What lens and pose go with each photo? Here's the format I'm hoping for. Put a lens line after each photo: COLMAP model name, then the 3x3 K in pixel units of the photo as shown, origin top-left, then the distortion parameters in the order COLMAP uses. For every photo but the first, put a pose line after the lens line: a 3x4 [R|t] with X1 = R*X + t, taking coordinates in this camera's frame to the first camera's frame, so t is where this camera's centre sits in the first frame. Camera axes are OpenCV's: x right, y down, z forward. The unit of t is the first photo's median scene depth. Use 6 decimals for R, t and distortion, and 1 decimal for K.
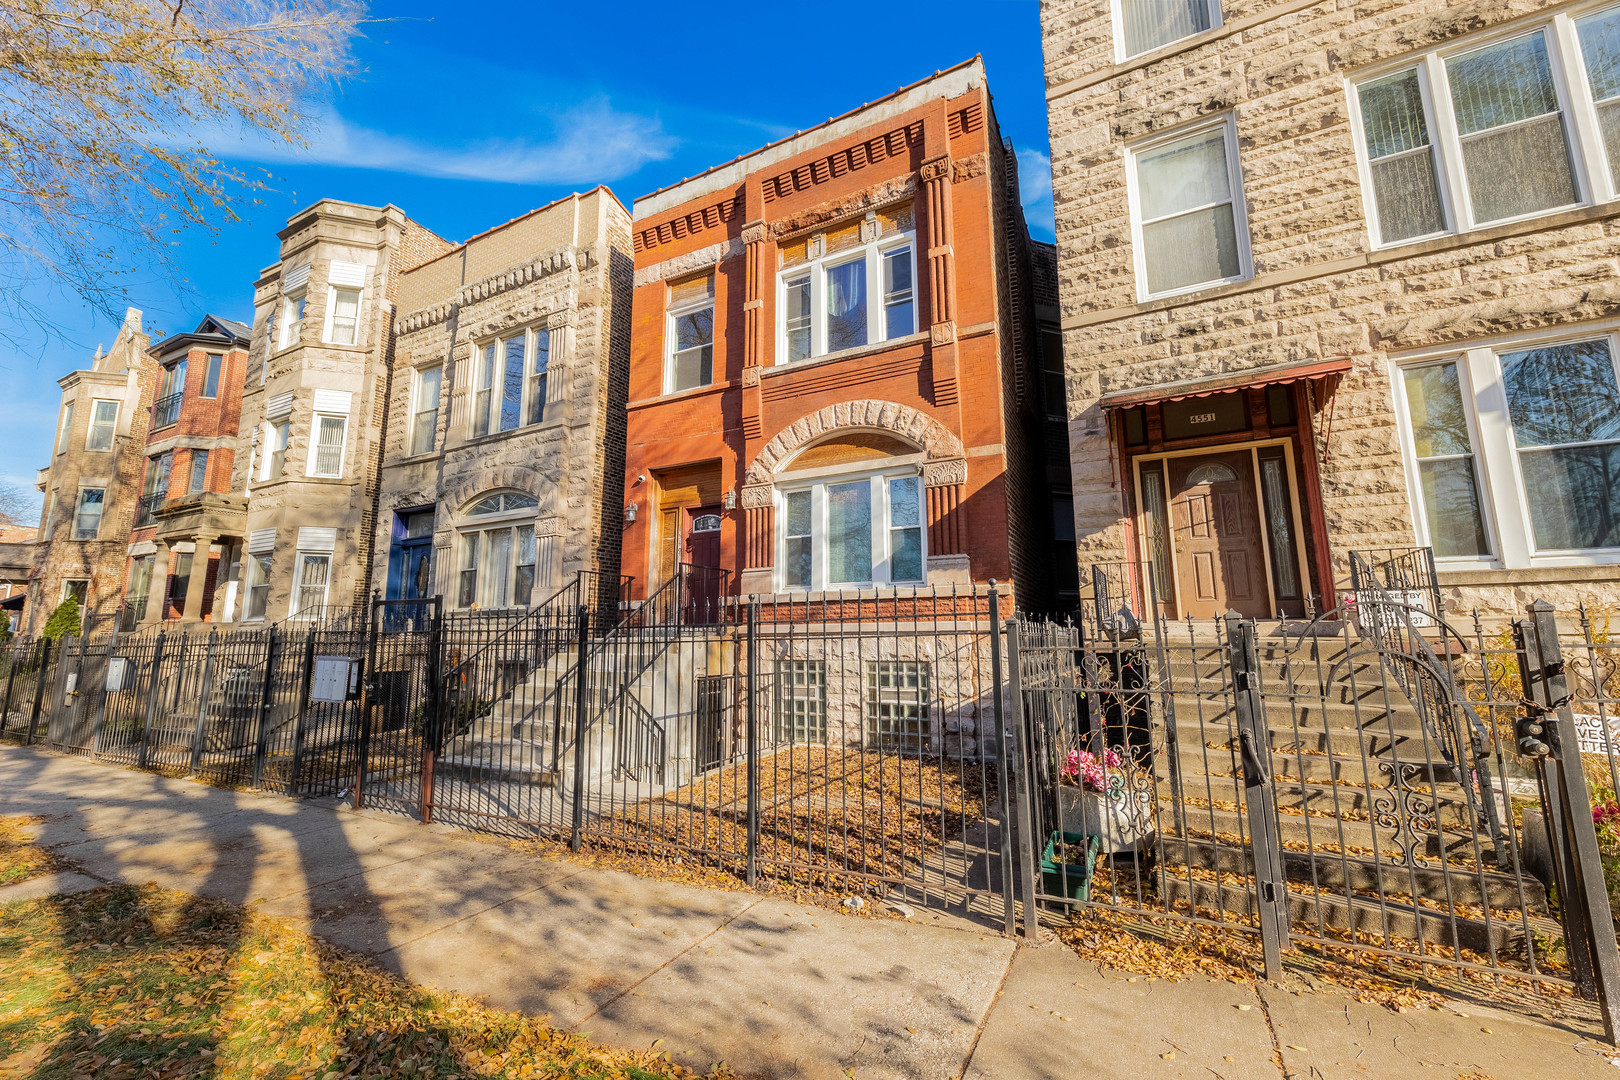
lens RADIAL K [[657.5, 0, 813.5], [0, 657.5, 532.9], [0, 0, 1]] dist [0.006839, -0.003524]
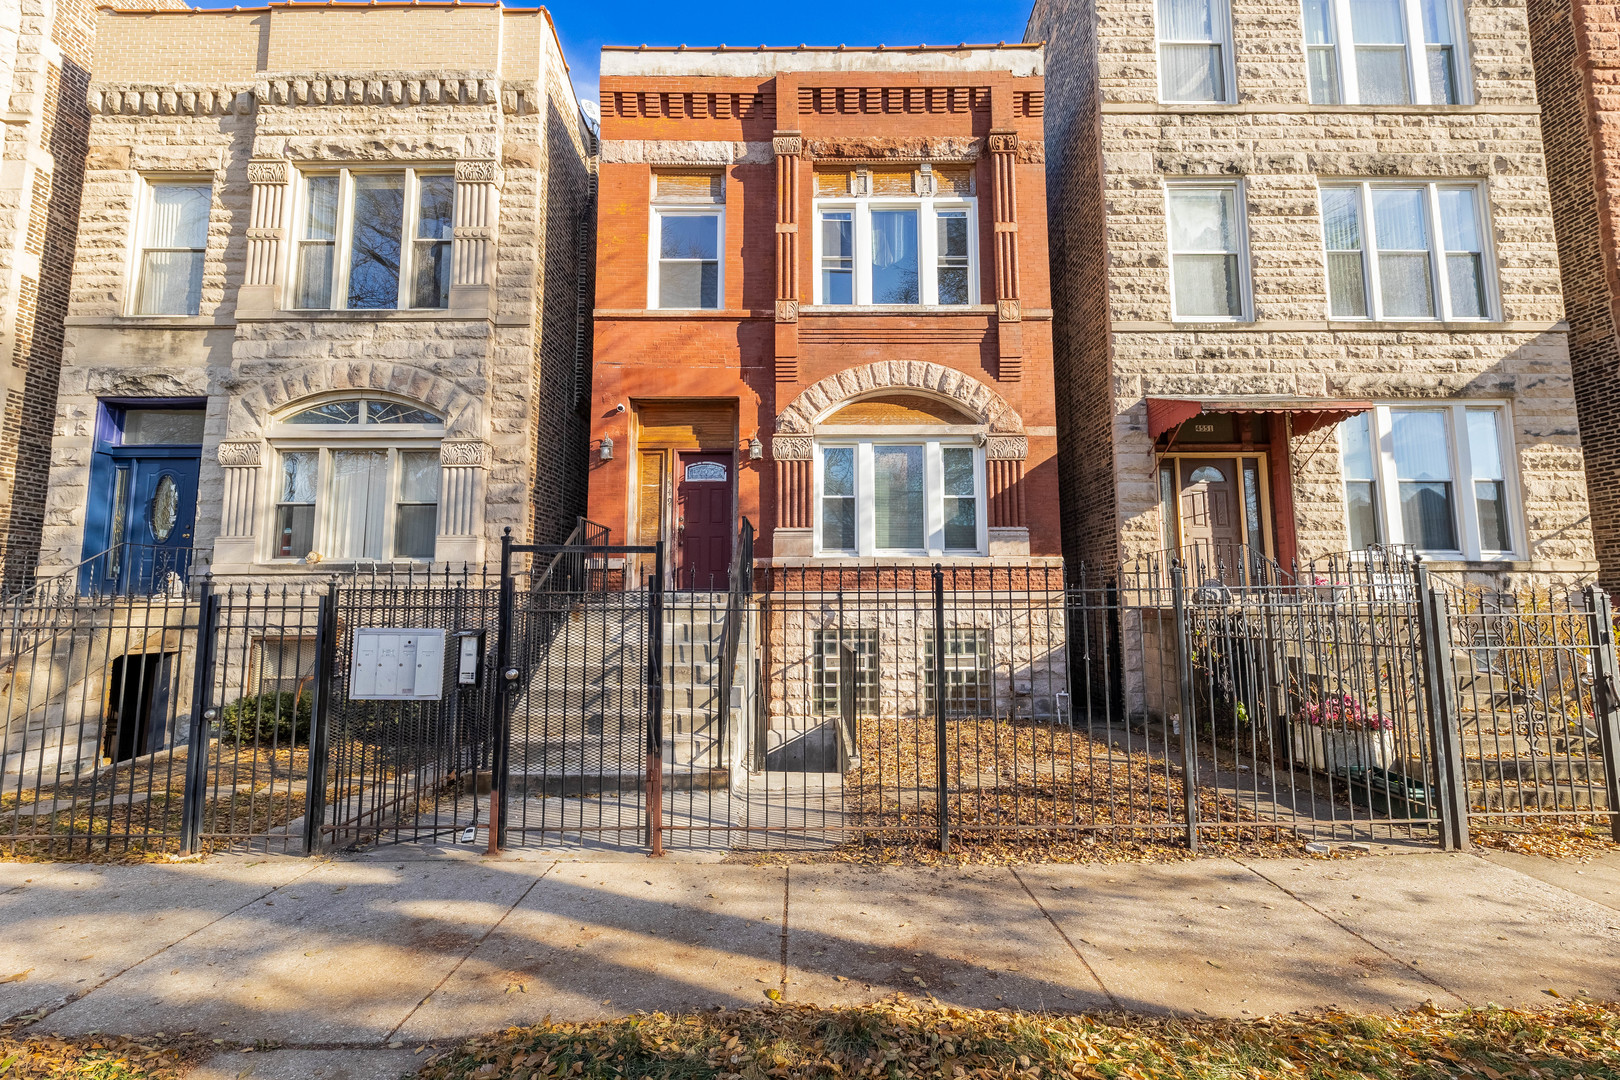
lens RADIAL K [[657.5, 0, 811.4], [0, 657.5, 546.3], [0, 0, 1]] dist [0.006839, -0.003524]
pose [[0.884121, 0.051113, 0.464454, -0.502277], [-0.078747, 0.996081, 0.040281, 0.042168], [-0.460575, -0.072188, 0.884681, 0.200958]]
